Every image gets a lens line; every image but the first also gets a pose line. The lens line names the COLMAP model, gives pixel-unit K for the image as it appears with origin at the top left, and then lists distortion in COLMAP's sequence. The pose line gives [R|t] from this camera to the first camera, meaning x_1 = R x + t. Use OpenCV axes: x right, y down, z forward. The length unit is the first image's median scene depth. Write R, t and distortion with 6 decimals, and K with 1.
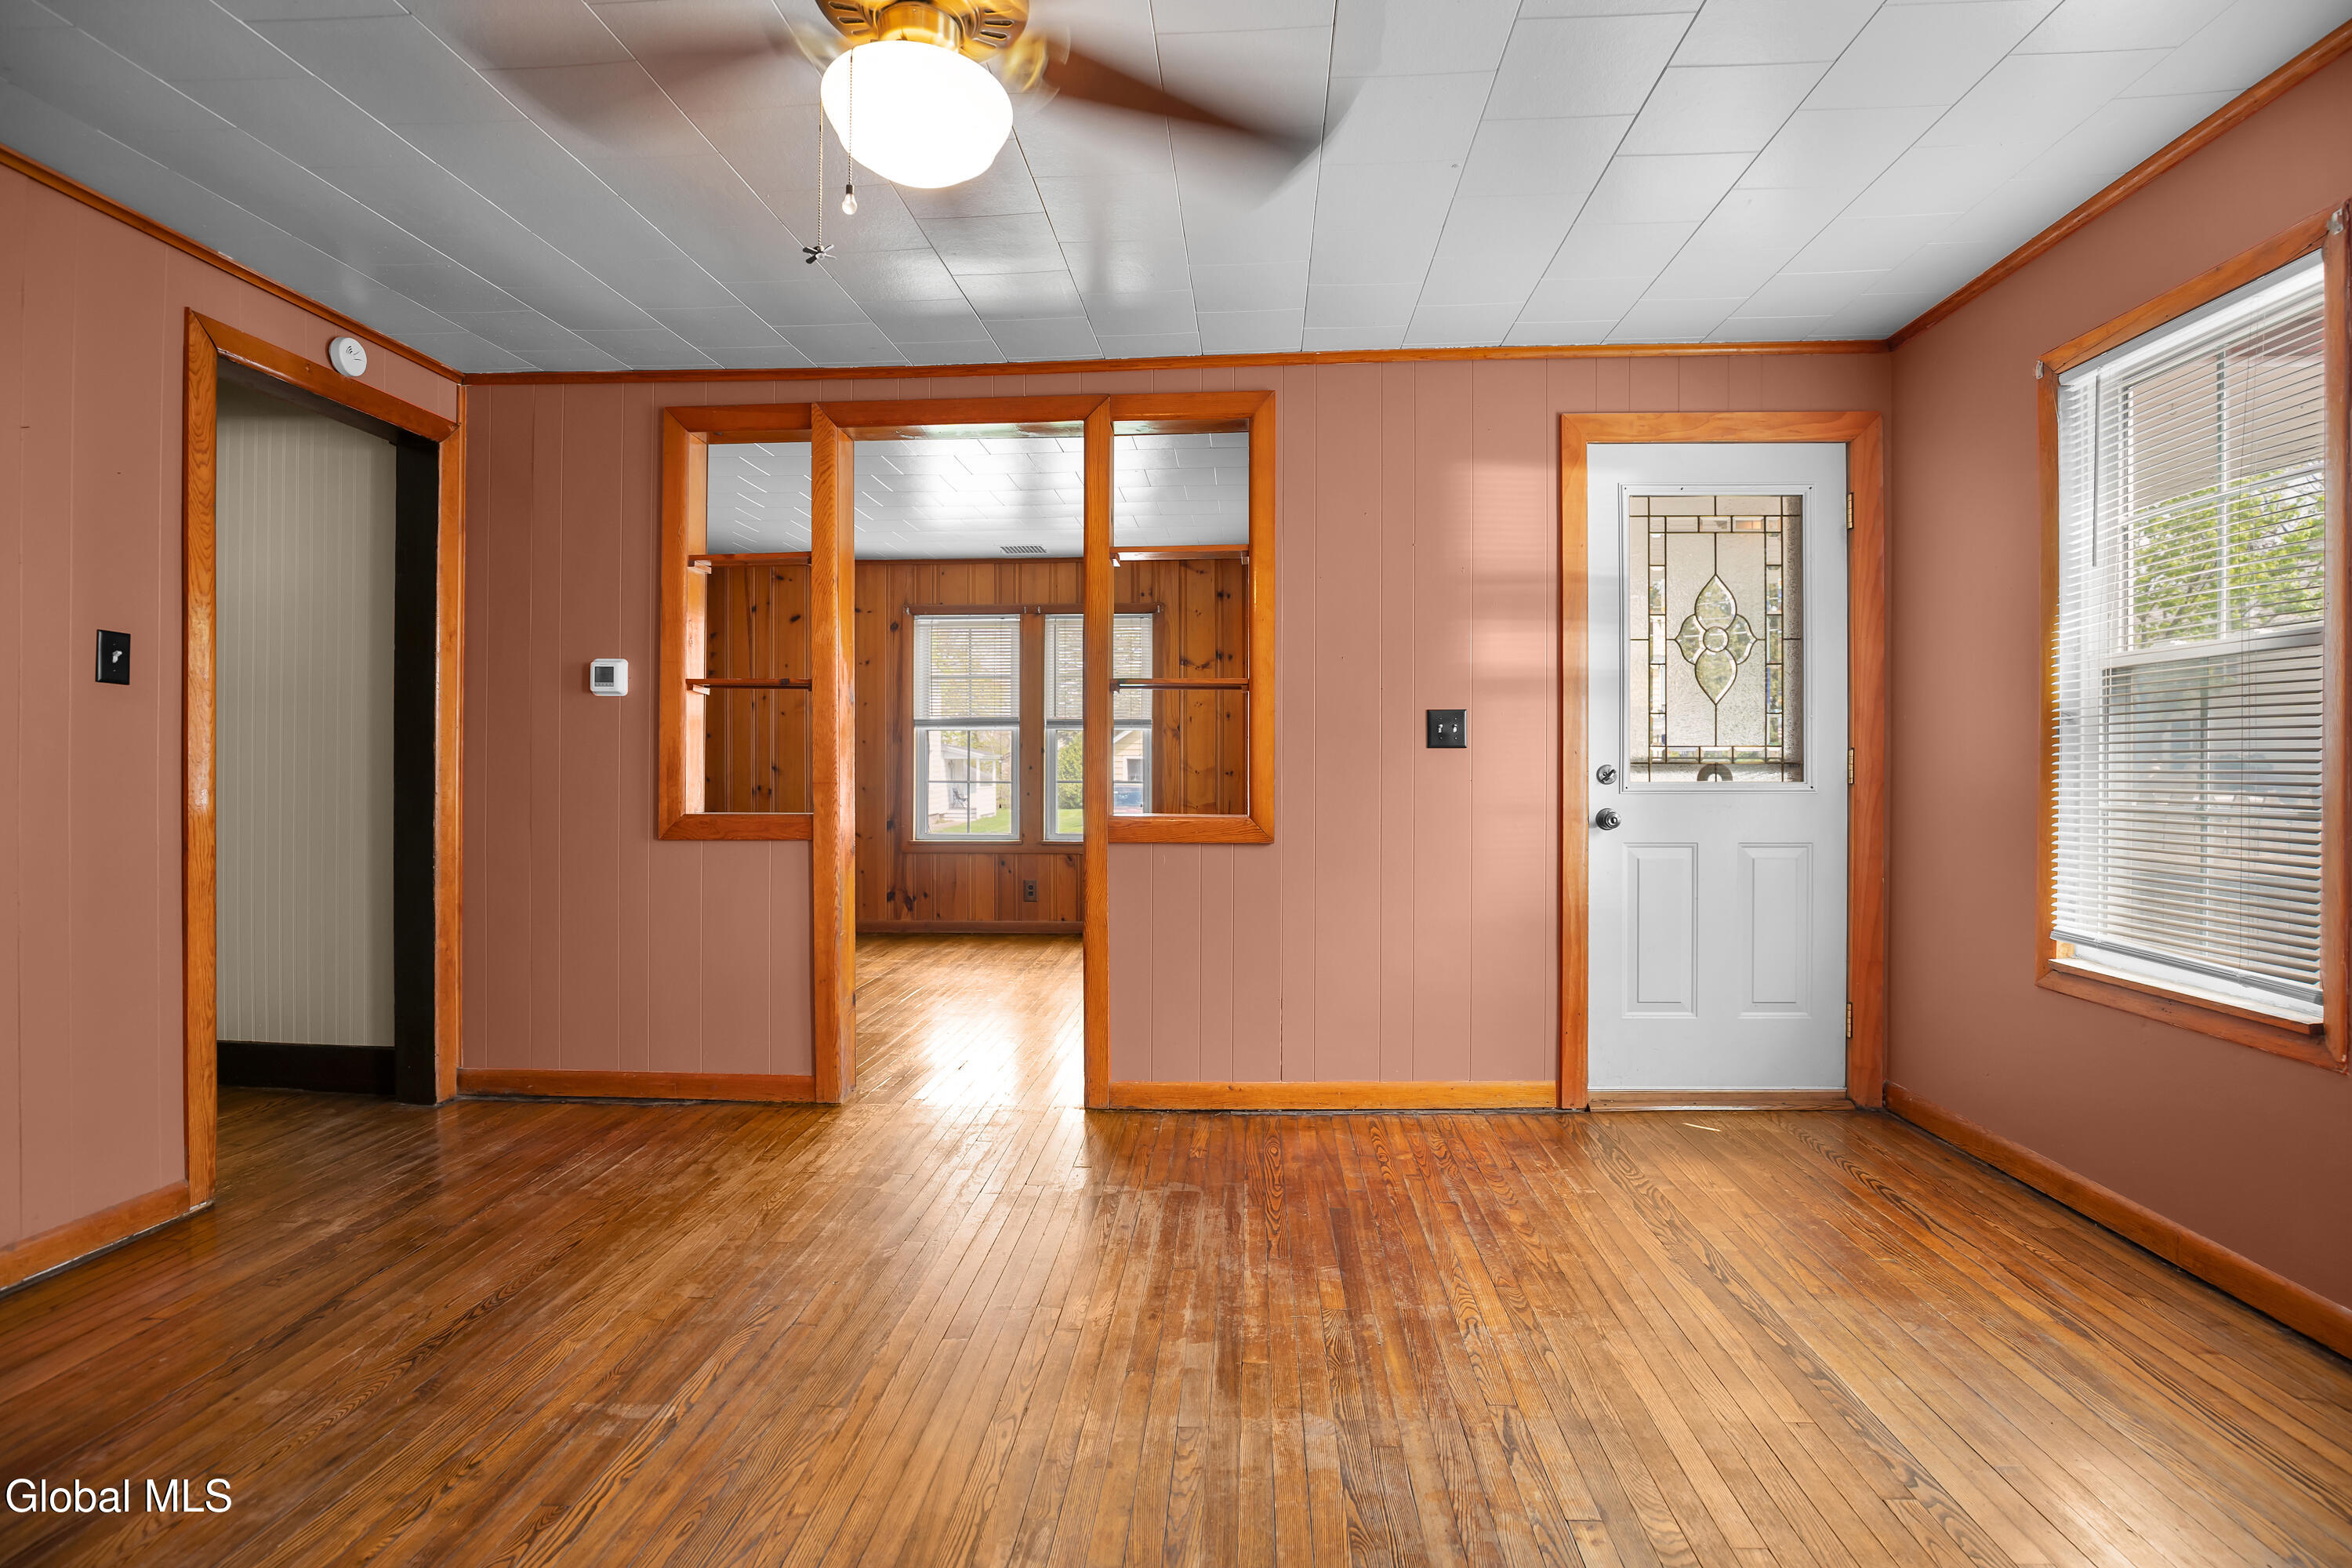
lens RADIAL K [[1104.3, 0, 1188.7], [0, 1104.3, 773.9], [0, 0, 1]] dist [-0.033792, 0.003556]
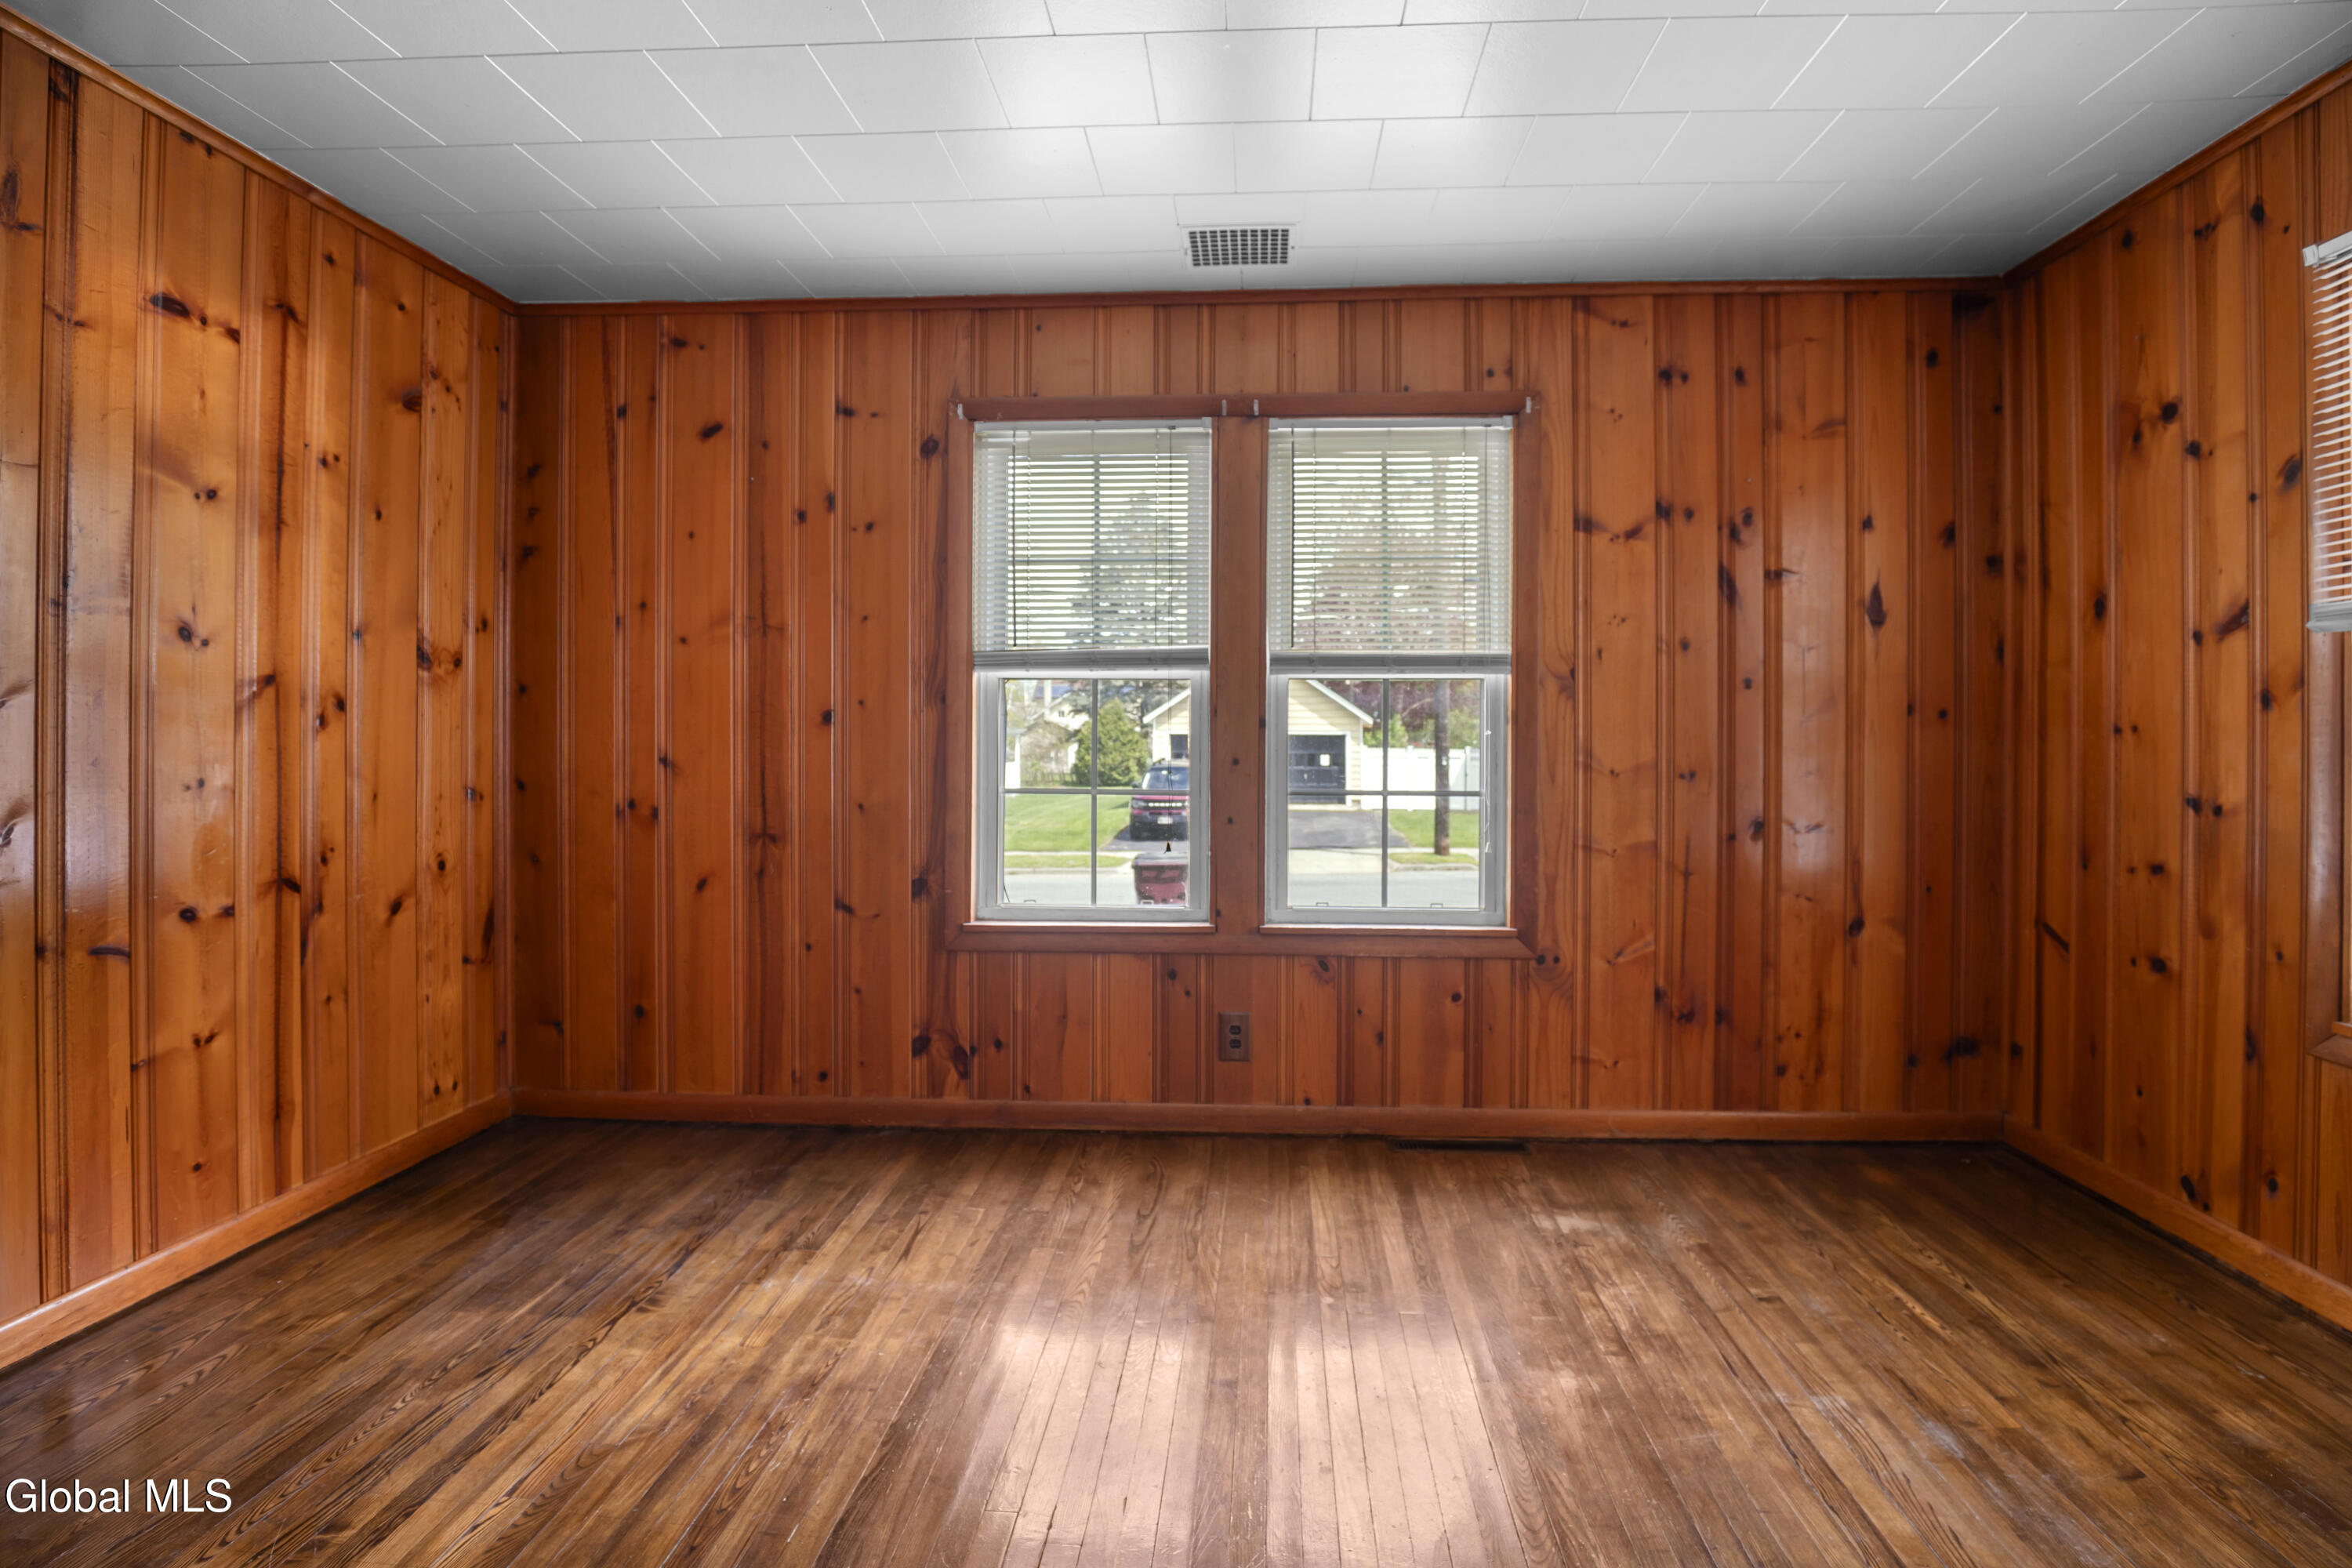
lens RADIAL K [[1104.3, 0, 1222.1], [0, 1104.3, 744.7], [0, 0, 1]] dist [-0.033792, 0.003556]
pose [[0.999999, 0.001193, 0.000809, -0.148996], [-0.001190, 0.999991, -0.003967, -0.010964], [-0.000814, 0.003966, 0.999992, 0.554452]]
